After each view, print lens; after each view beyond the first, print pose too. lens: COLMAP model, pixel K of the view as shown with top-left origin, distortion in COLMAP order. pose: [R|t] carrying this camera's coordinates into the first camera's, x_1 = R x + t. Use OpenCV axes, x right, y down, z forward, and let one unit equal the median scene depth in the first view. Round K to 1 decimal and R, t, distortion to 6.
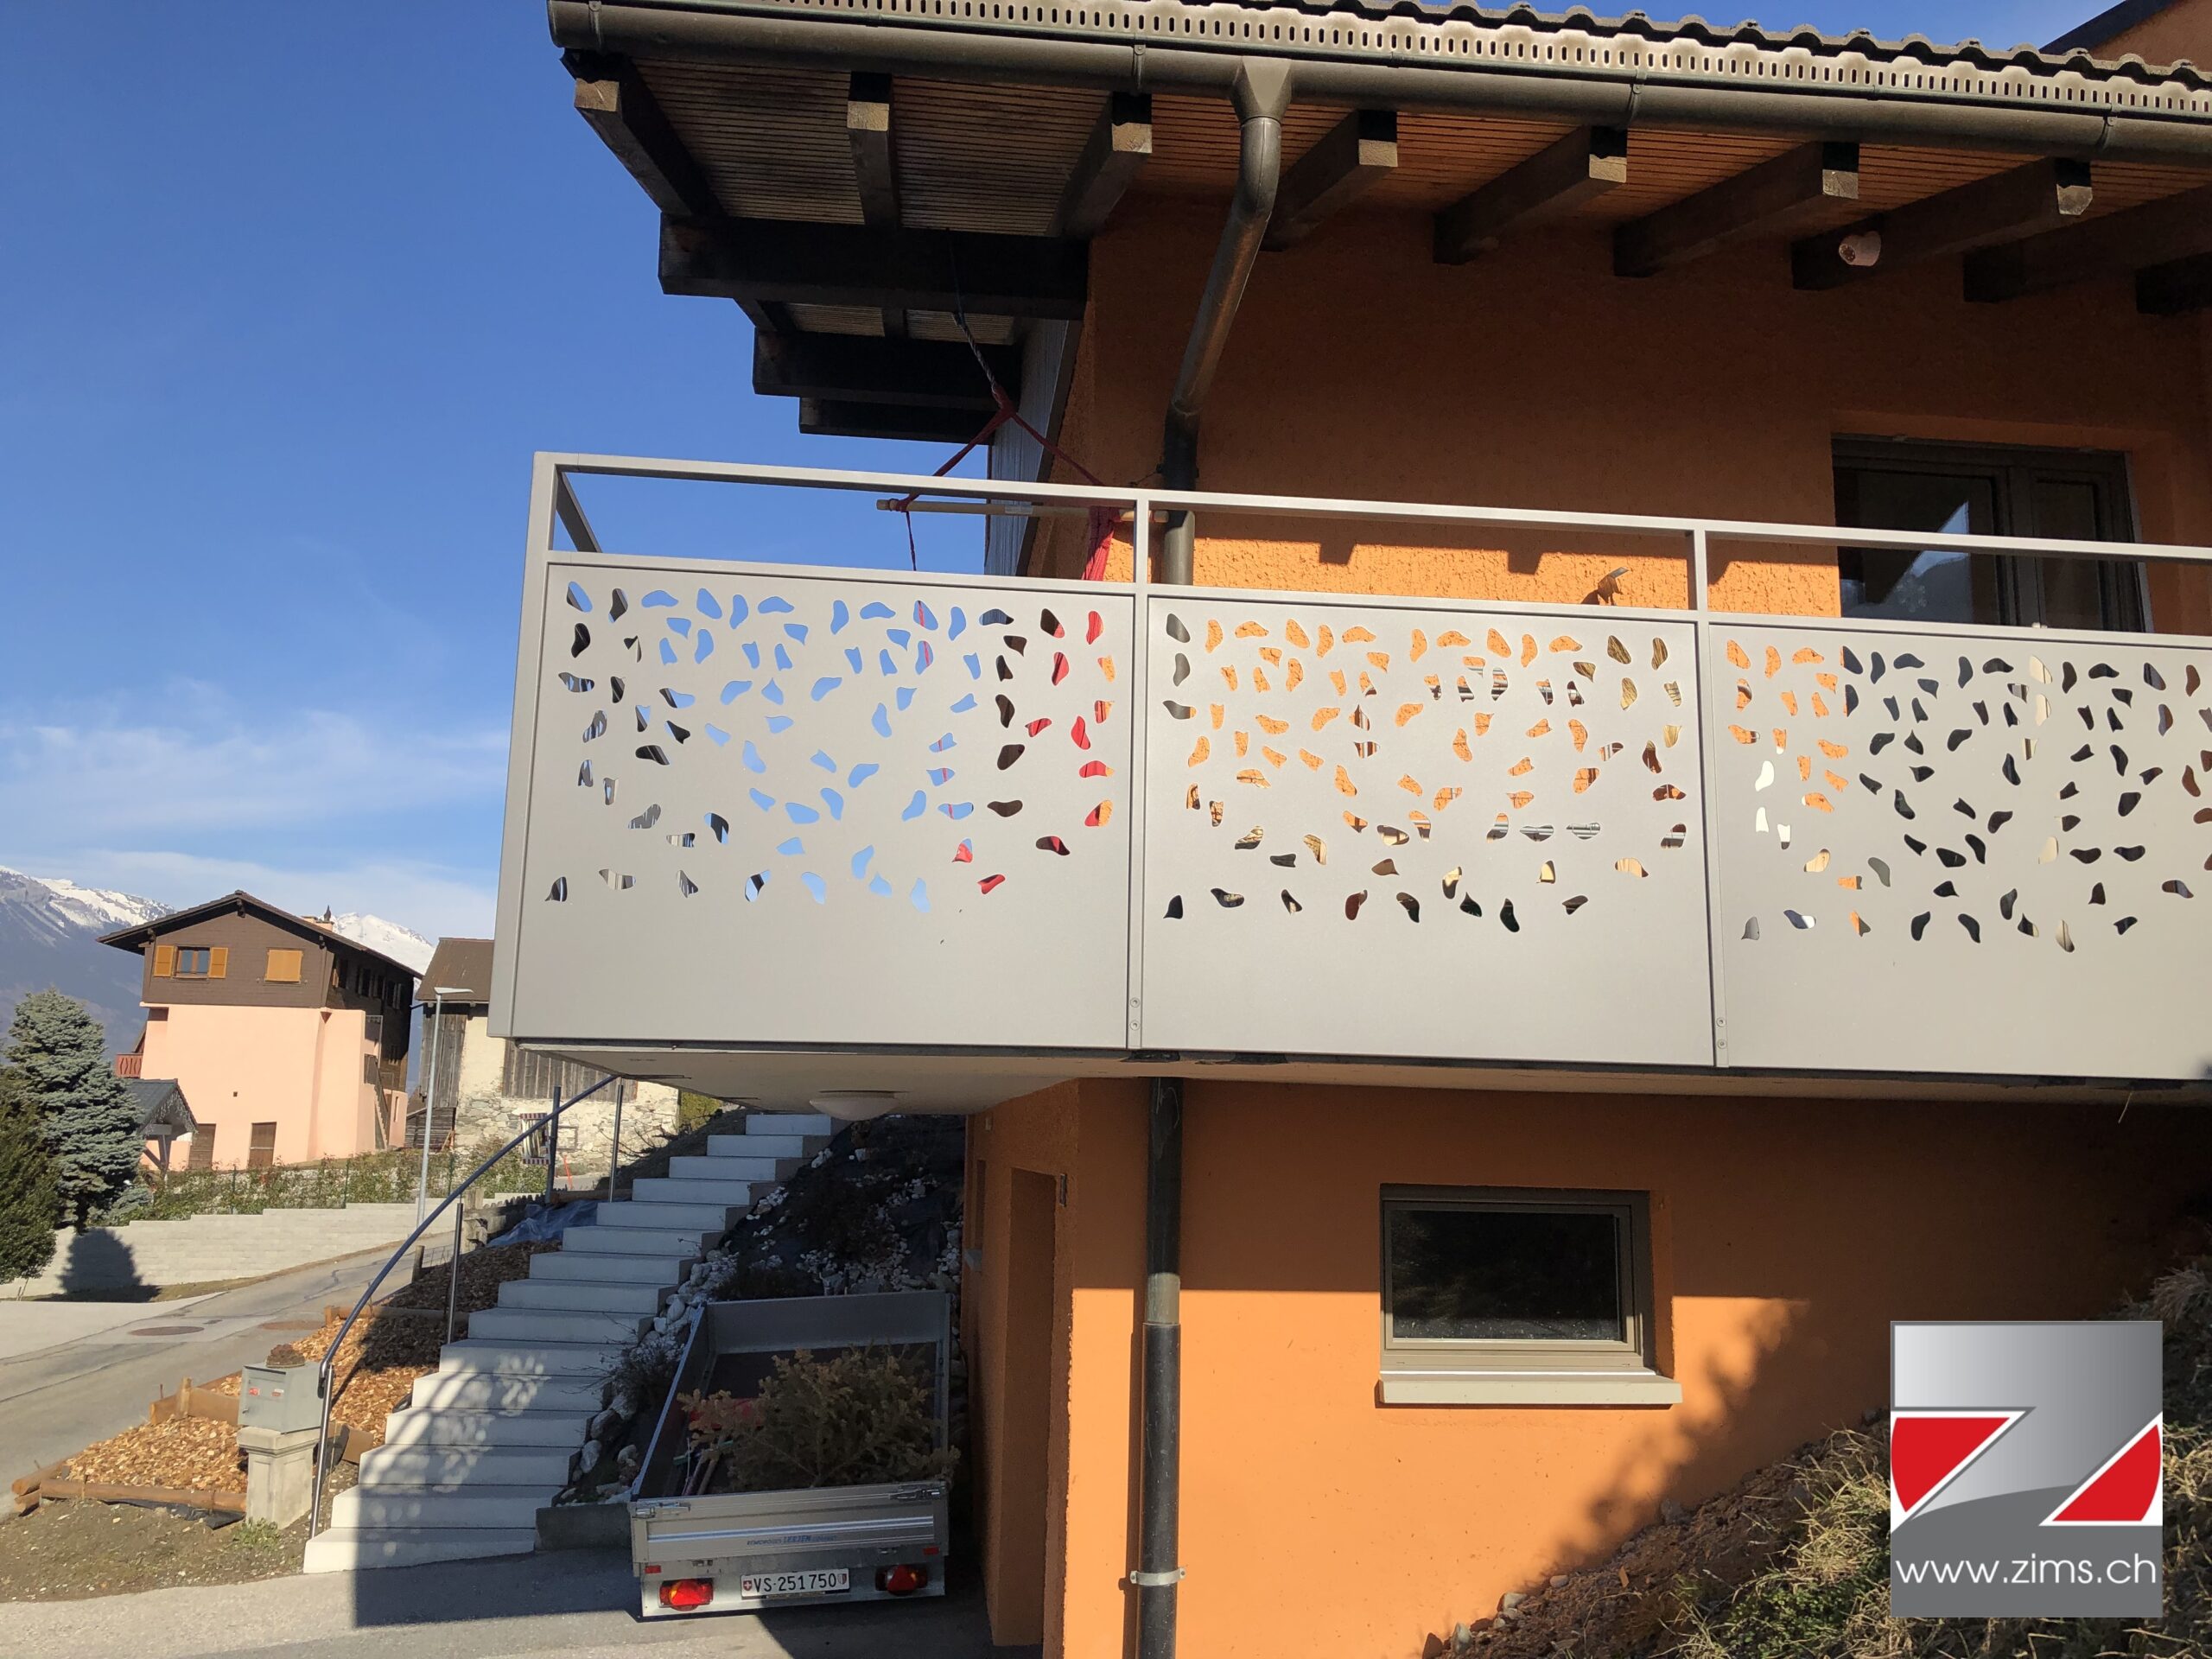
lens RADIAL K [[1782.2, 0, 1106.0], [0, 1782.2, 829.5], [0, 0, 1]] dist [0.036197, -0.005733]
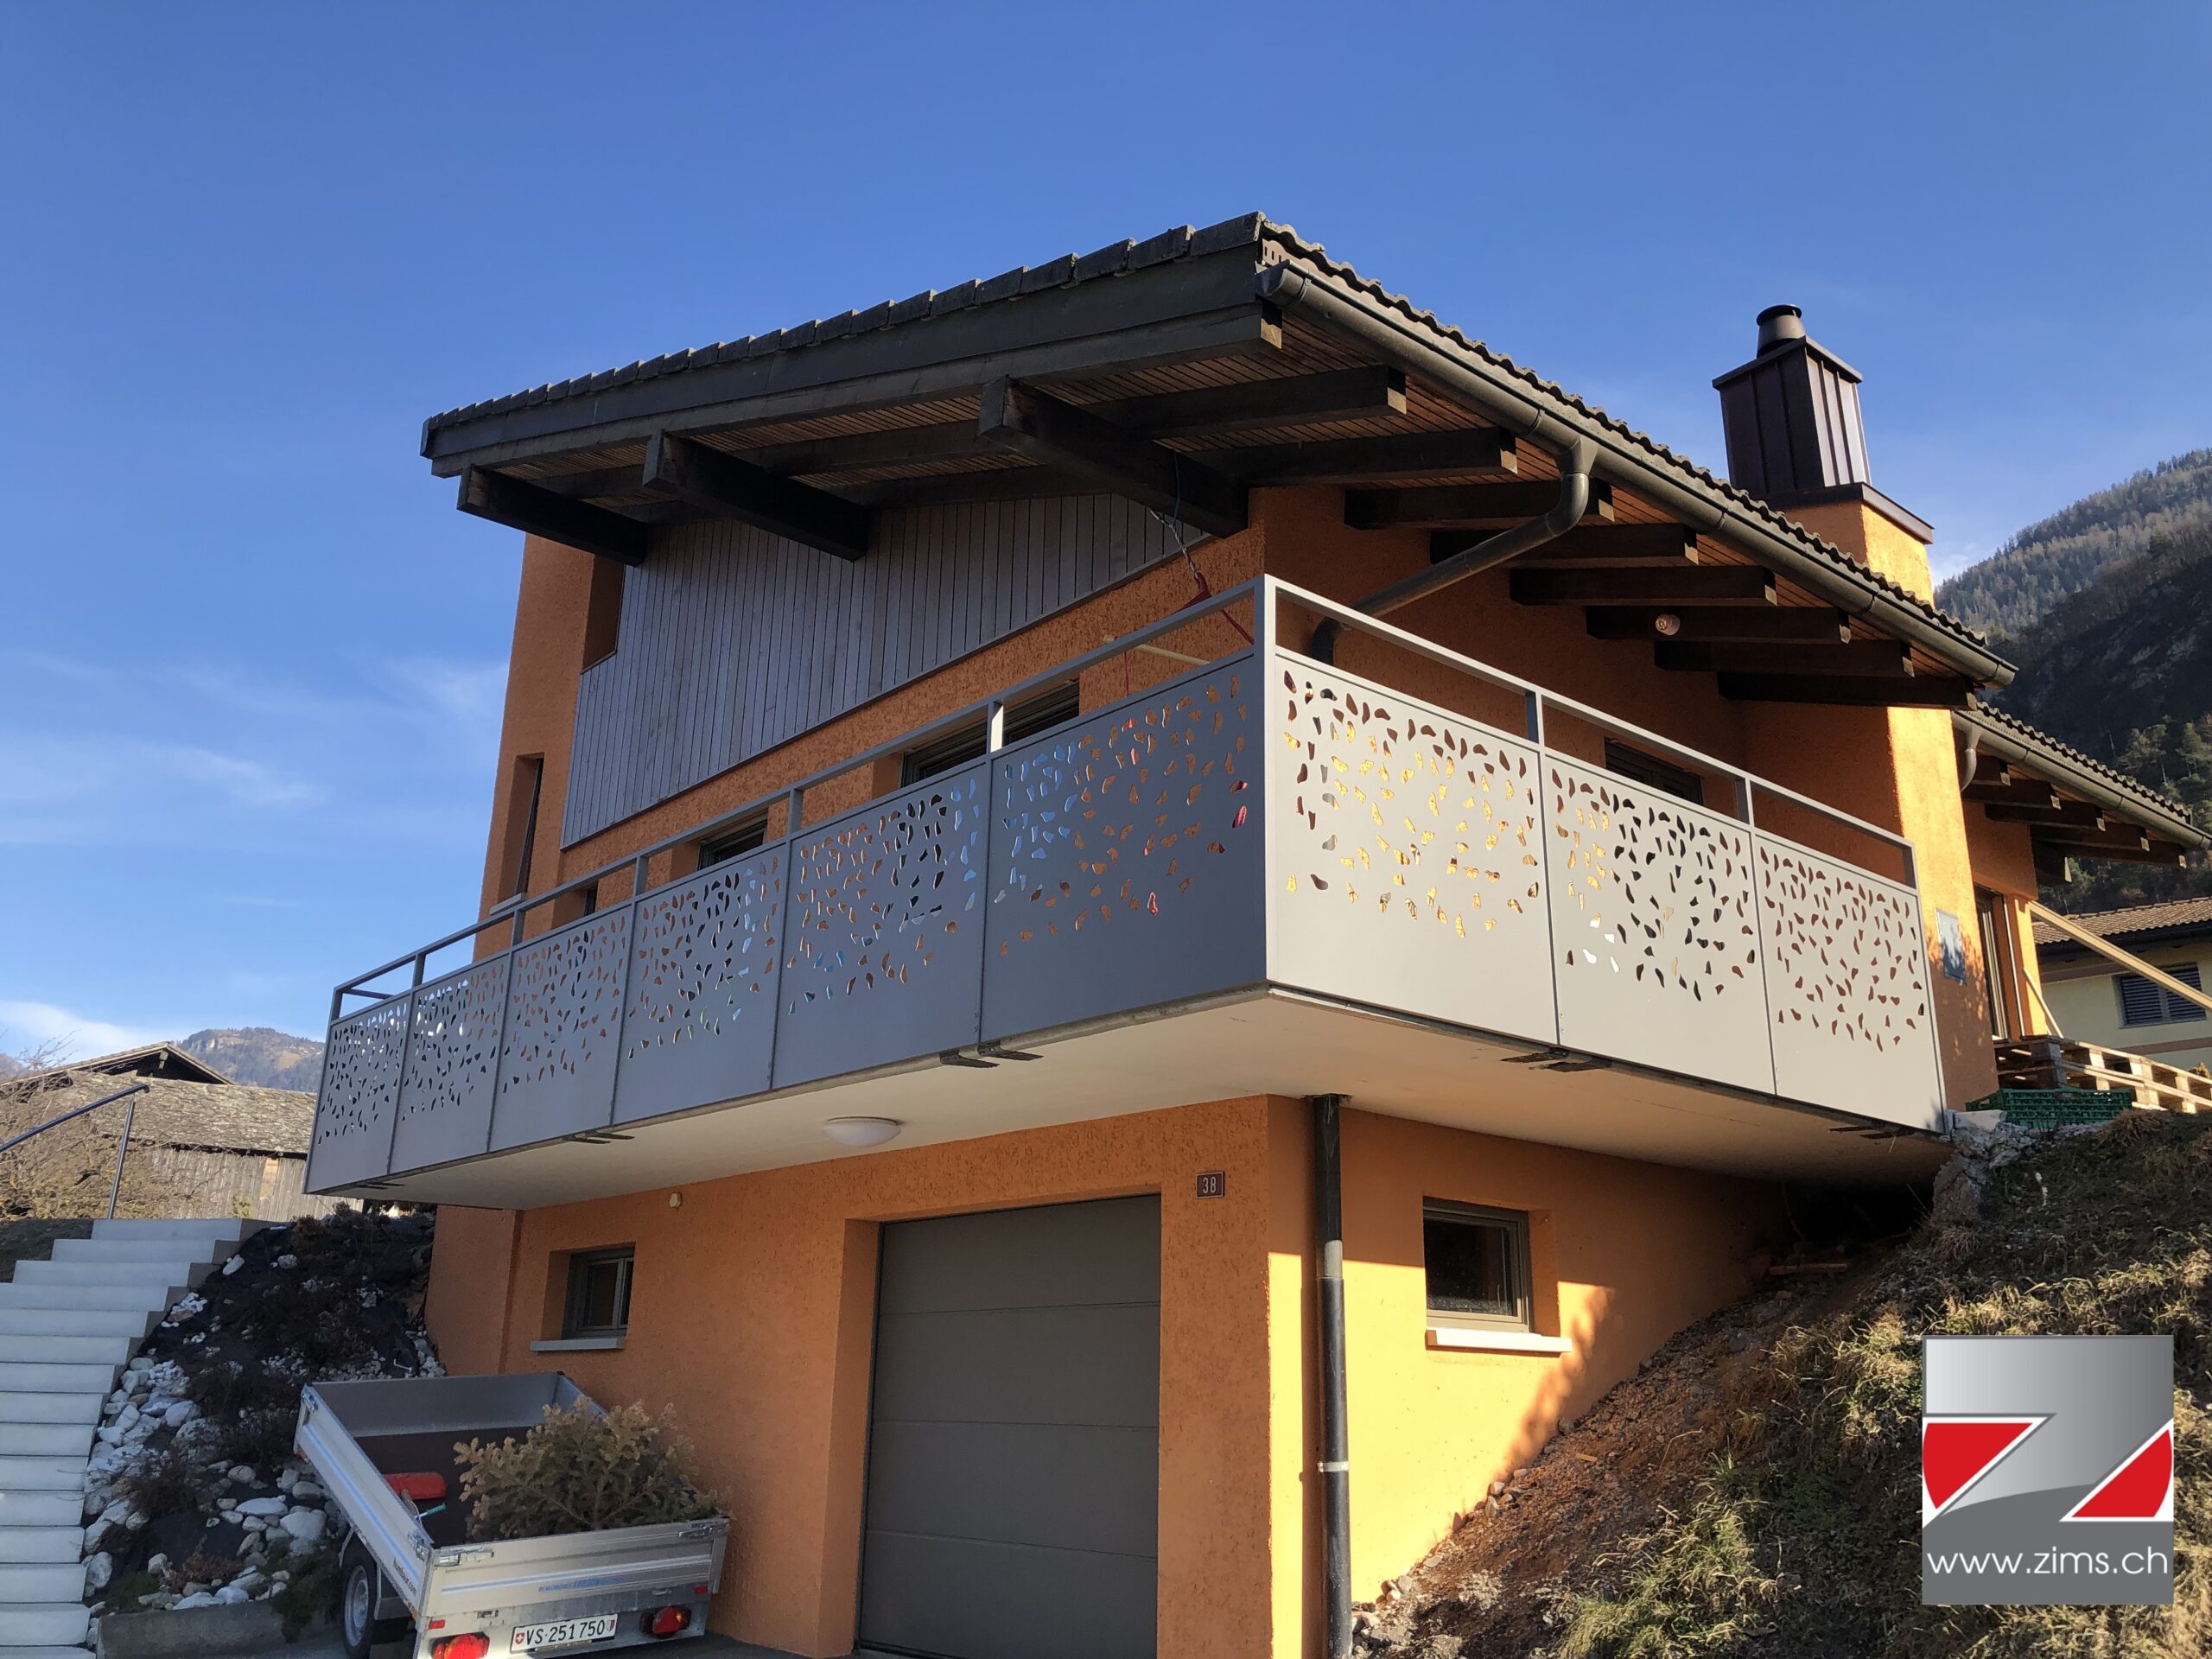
lens RADIAL K [[1782.2, 0, 1106.0], [0, 1782.2, 829.5], [0, 0, 1]] dist [0.036197, -0.005733]
pose [[0.834247, 0.167644, 0.525288, -0.801703], [-0.104237, 0.983432, -0.148313, 0.146711], [-0.541449, 0.068975, 0.837900, -0.057194]]
